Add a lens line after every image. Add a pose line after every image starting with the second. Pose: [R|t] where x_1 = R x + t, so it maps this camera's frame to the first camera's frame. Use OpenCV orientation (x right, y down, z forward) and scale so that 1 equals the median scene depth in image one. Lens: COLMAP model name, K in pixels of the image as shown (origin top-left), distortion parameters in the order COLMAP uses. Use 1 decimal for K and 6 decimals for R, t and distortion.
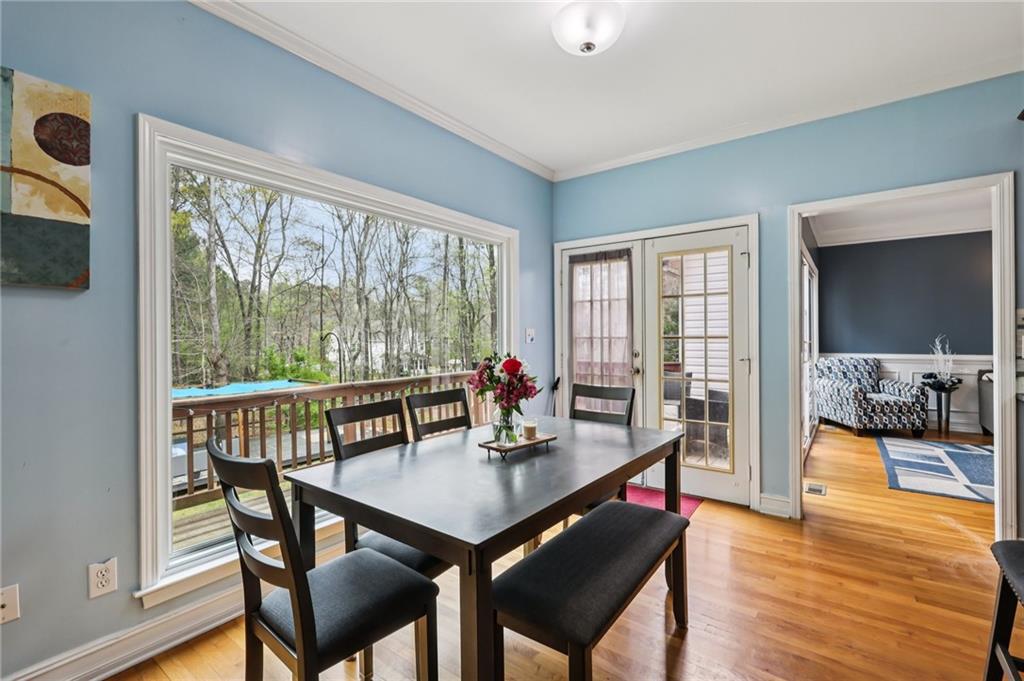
lens RADIAL K [[455.7, 0, 511.2], [0, 455.7, 336.8], [0, 0, 1]] dist [0.001456, -0.000287]
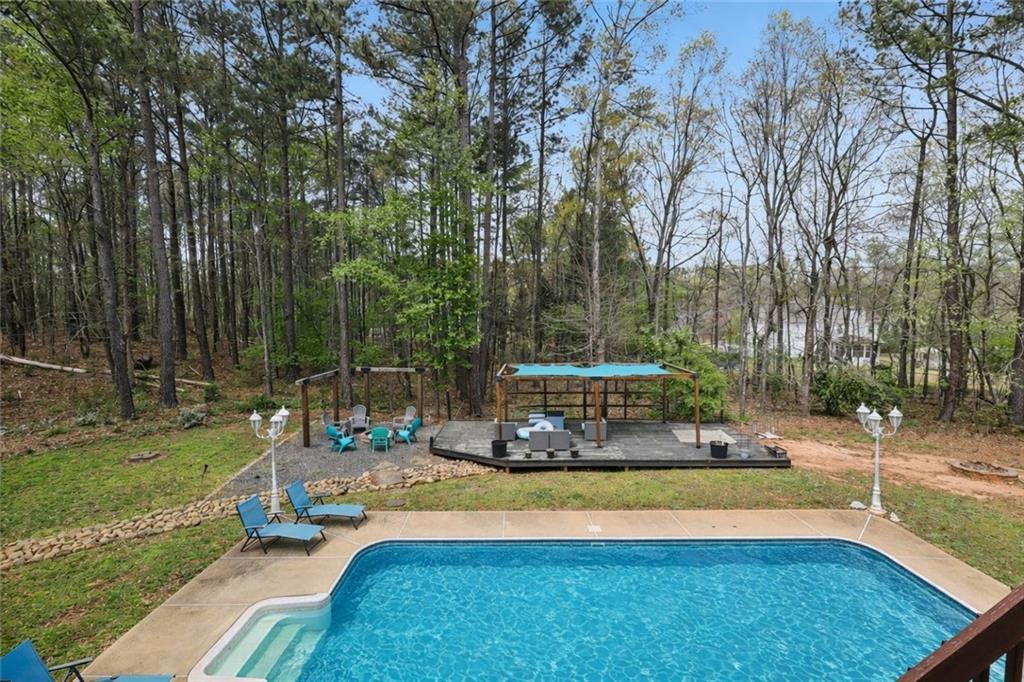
lens RADIAL K [[411.9, 0, 506.2], [0, 411.9, 348.0], [0, 0, 1]] dist [-0.002131, -0.000163]
pose [[0.600078, 0.048273, -0.798483, -0.010101], [0.008233, 0.997752, 0.066508, 0.002793], [0.799899, -0.046484, 0.598332, 0.112180]]
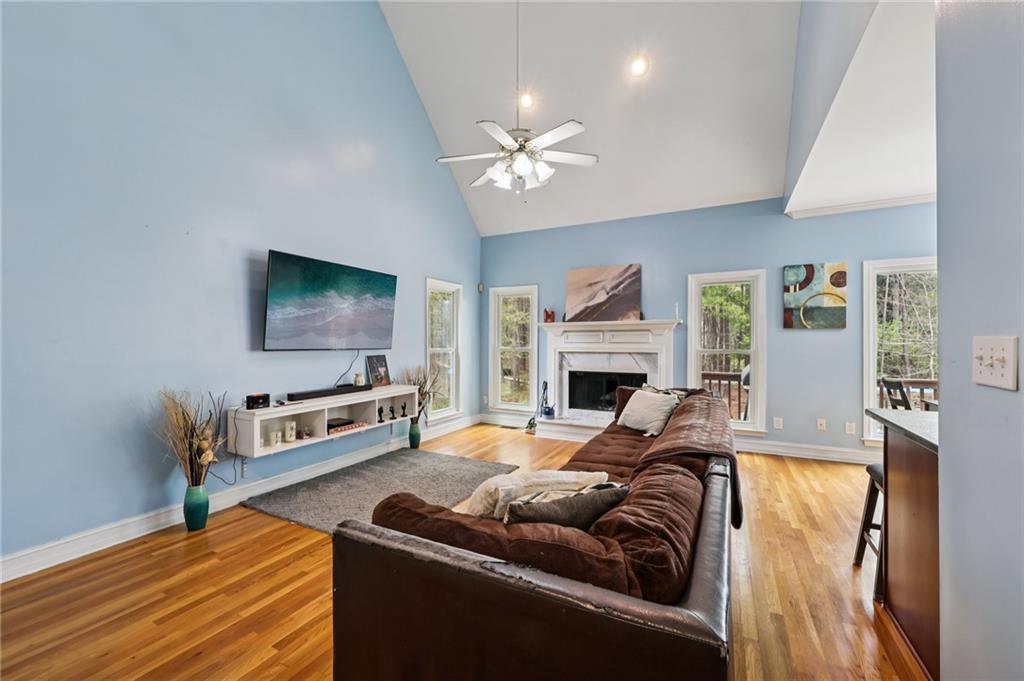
lens RADIAL K [[409.0, 0, 511.5], [0, 409.0, 340.9], [0, 0, 1]] dist [-0.002476, -0.000524]
pose [[0.161781, 0.004283, -0.986817, 0.409429], [0.001153, 0.999989, 0.004530, -0.010664], [0.986826, -0.001871, 0.161774, -0.480427]]
